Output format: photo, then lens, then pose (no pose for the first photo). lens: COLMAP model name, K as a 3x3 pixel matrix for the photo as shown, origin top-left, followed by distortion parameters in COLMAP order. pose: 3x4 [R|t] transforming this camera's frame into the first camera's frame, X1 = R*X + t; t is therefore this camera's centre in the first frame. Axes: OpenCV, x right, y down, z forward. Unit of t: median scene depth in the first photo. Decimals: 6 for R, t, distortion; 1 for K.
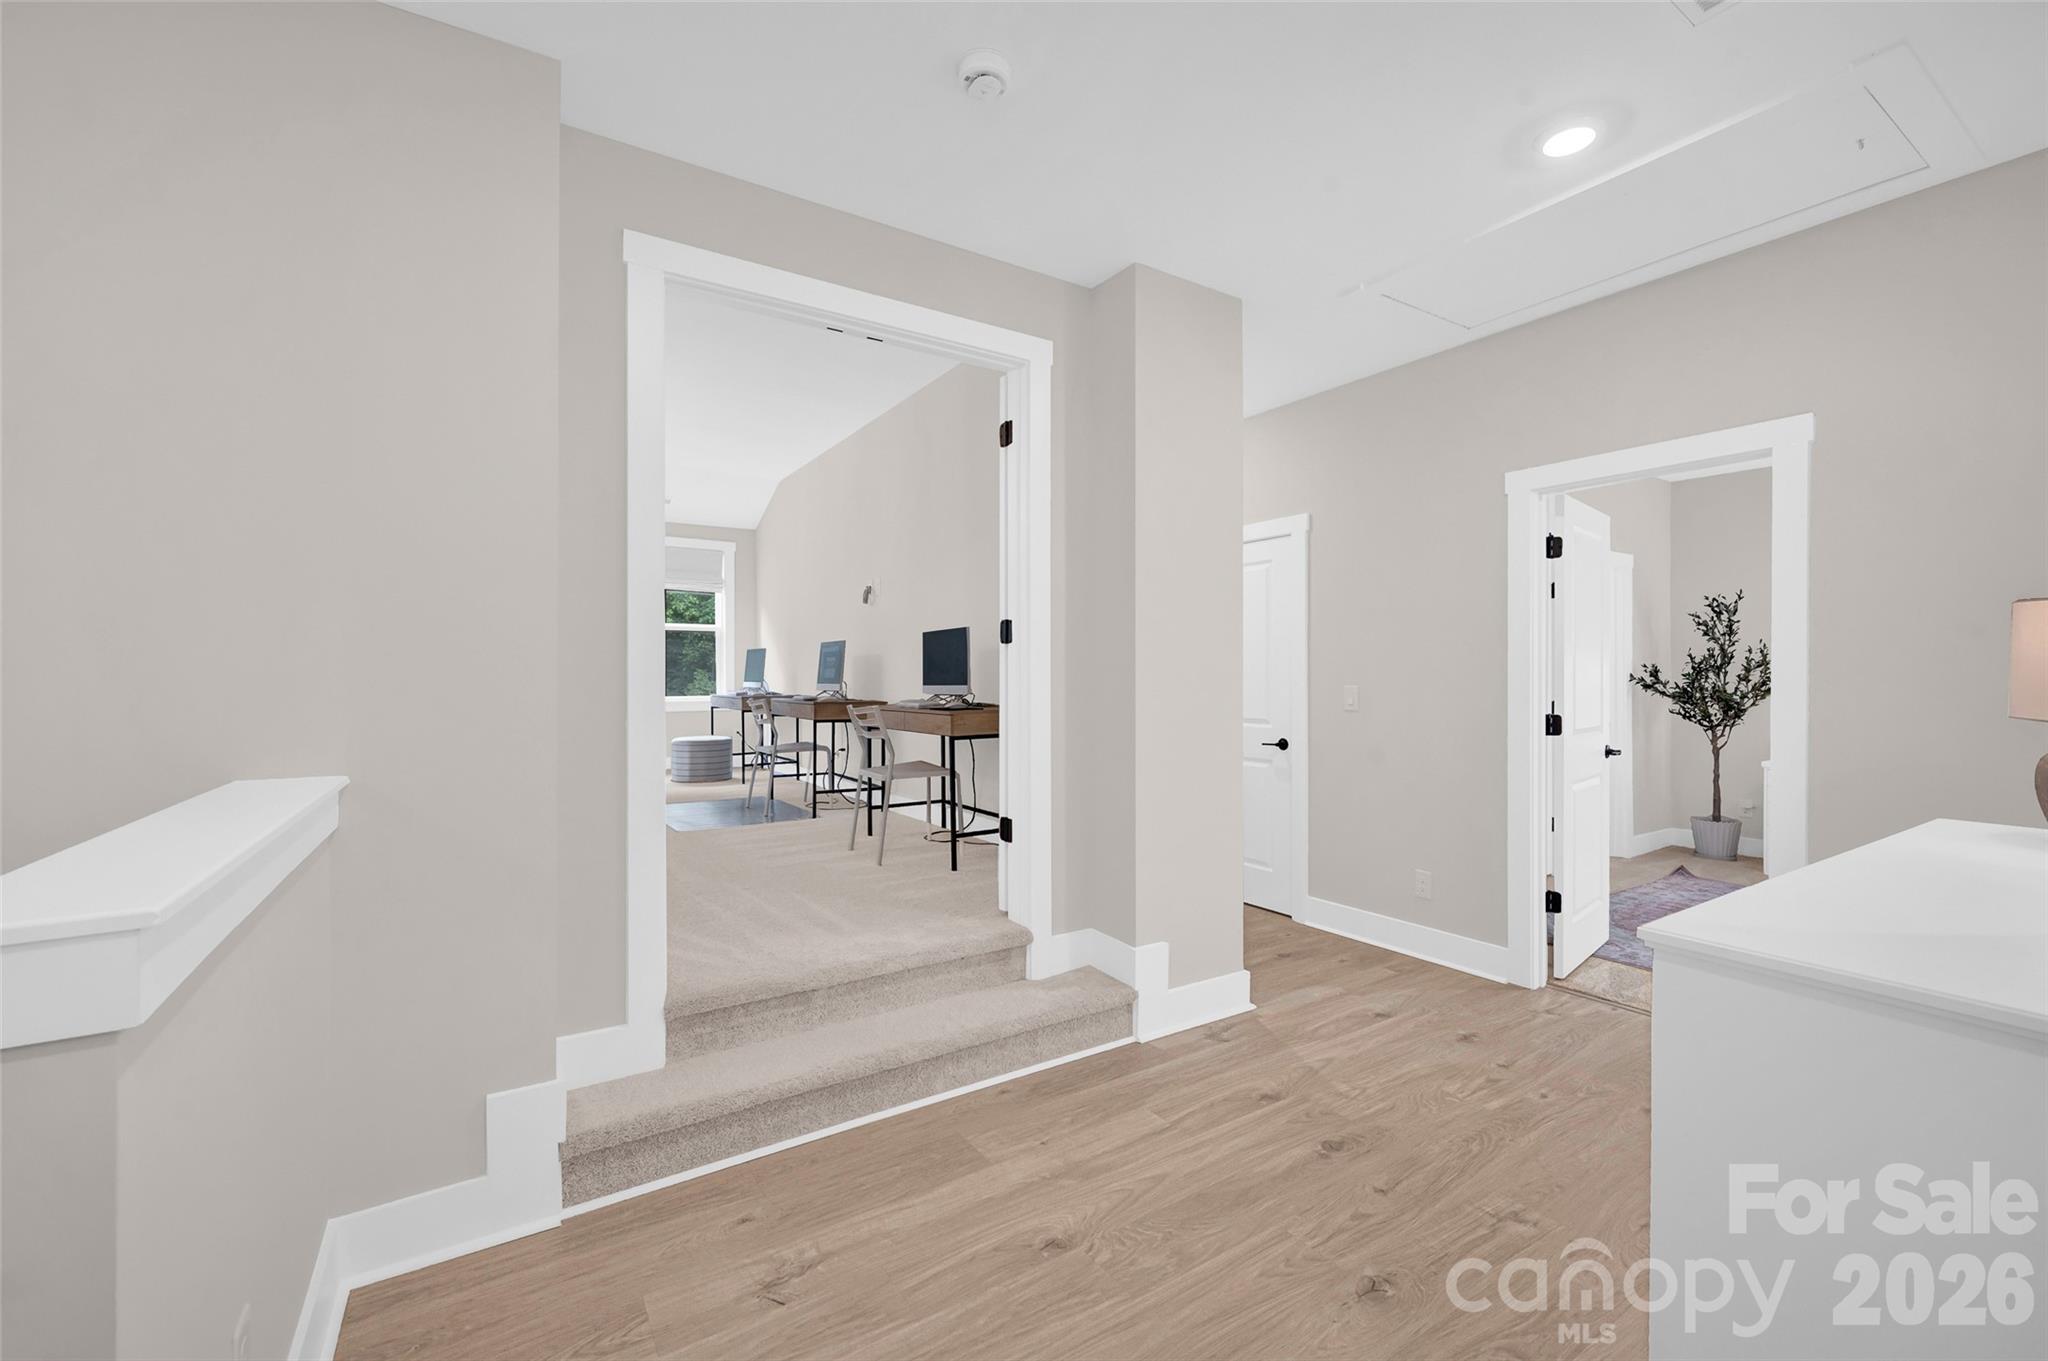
lens RADIAL K [[849.8, 0, 1033.4], [0, 849.8, 678.1], [0, 0, 1]] dist [-0.001049, -0.000227]
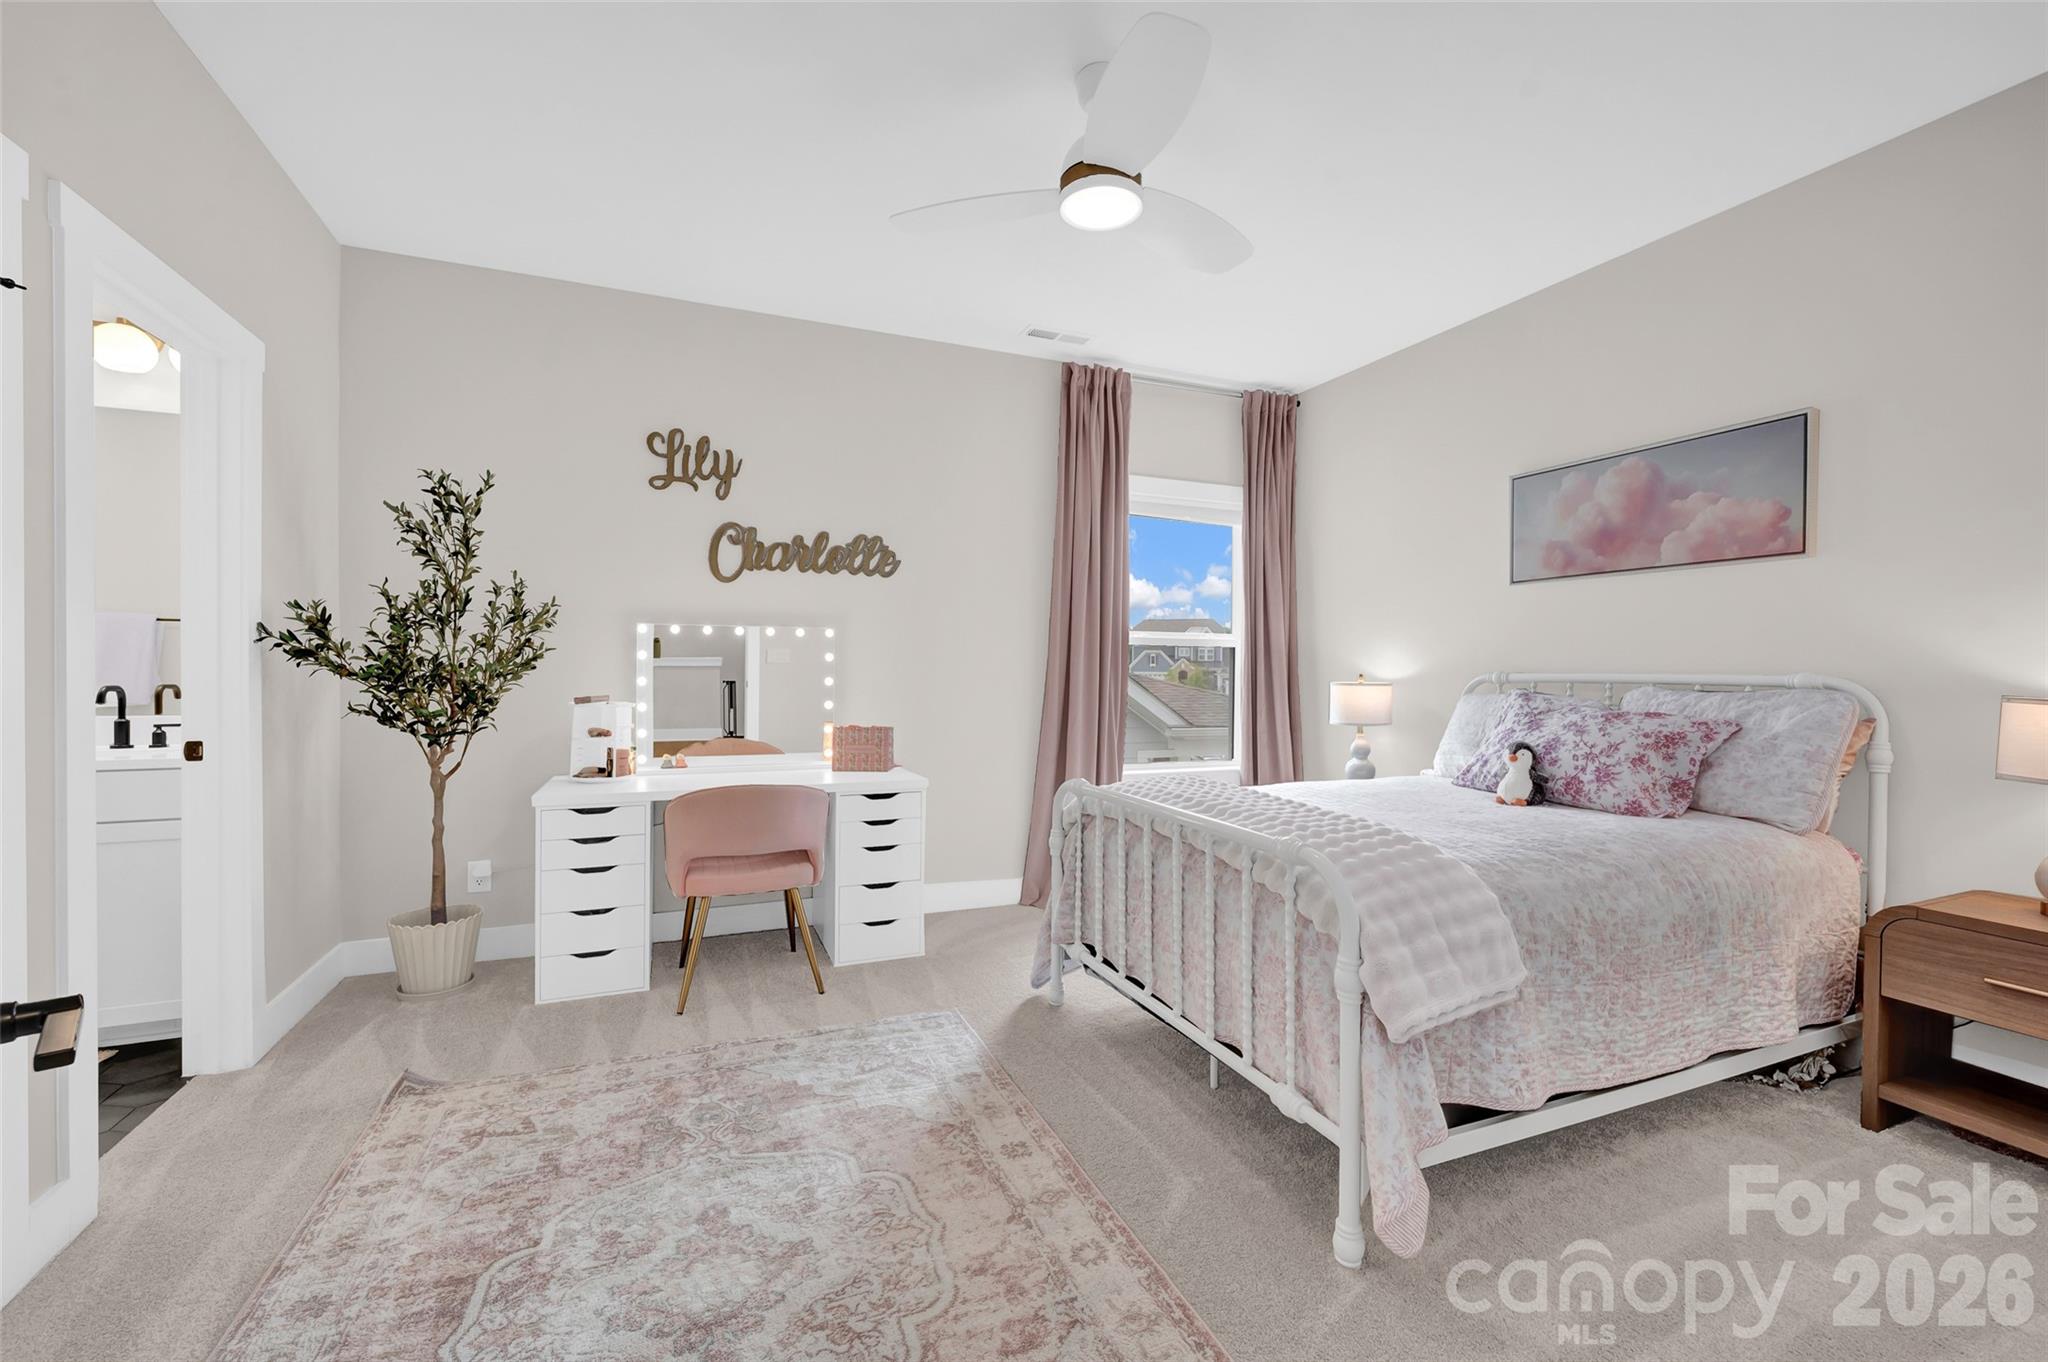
lens RADIAL K [[849.8, 0, 1033.4], [0, 849.8, 678.6], [0, 0, 1]] dist [-0.001049, -0.000227]
pose [[0.176058, -0.012338, 0.984302, 0.366041], [-0.002070, 0.999915, 0.012904, 0.016006], [-0.984378, -0.004310, 0.176018, 0.561005]]
